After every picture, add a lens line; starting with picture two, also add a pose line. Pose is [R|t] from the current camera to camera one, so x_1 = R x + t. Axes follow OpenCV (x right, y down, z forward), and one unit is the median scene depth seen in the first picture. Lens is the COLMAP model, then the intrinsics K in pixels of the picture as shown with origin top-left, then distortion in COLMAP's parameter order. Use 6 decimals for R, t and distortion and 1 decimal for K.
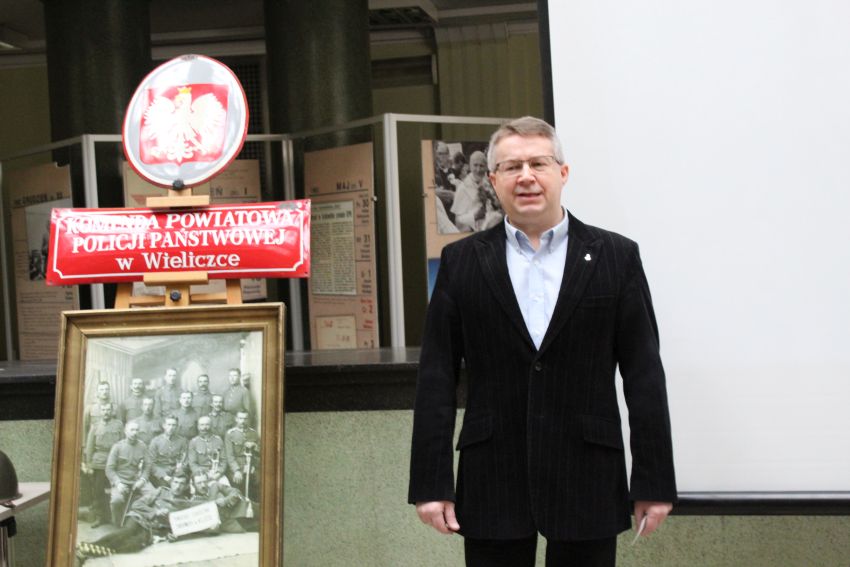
lens RADIAL K [[1400.0, 0, 425.8], [0, 1400.0, 283.2], [0, 0, 1]] dist [0.012036, 0.000000]
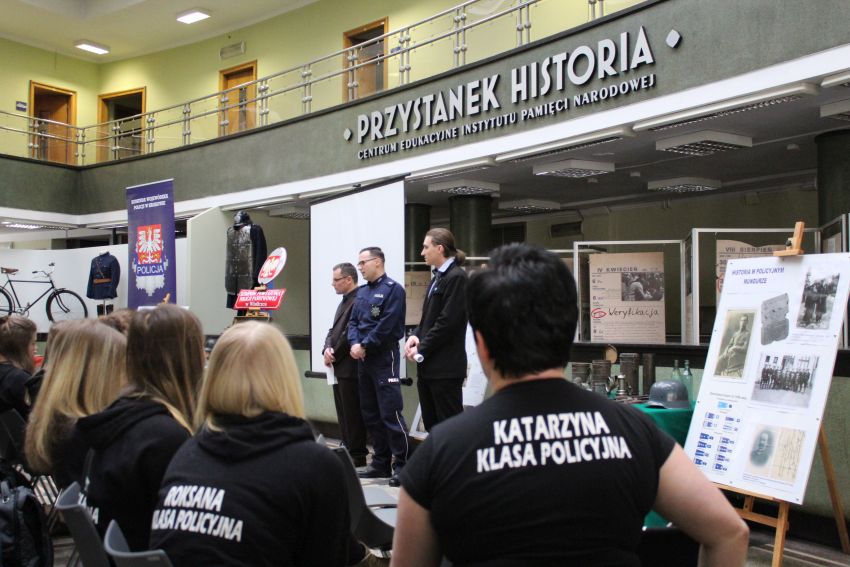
lens RADIAL K [[943.5, 0, 429.4], [0, 943.5, 282.1], [0, 0, 1]] dist [-0.075363, 0.000000]
pose [[0.771302, 0.020189, -0.636149, 1.790429], [-0.053252, 0.998039, -0.032892, -0.016580], [0.634237, 0.059246, 0.770865, -0.658244]]
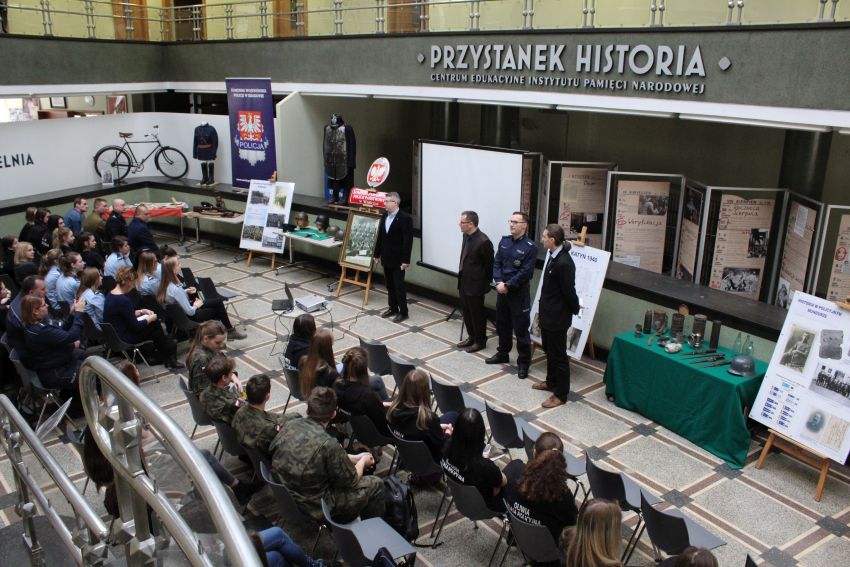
lens RADIAL K [[706.2, 0, 426.0], [0, 706.2, 277.0], [0, 0, 1]] dist [-0.154948, 0.131843]
pose [[0.837665, 0.213536, -0.502713, 1.349989], [-0.072086, 0.955579, 0.285783, -0.506770], [0.541407, -0.203152, 0.815848, -1.040890]]
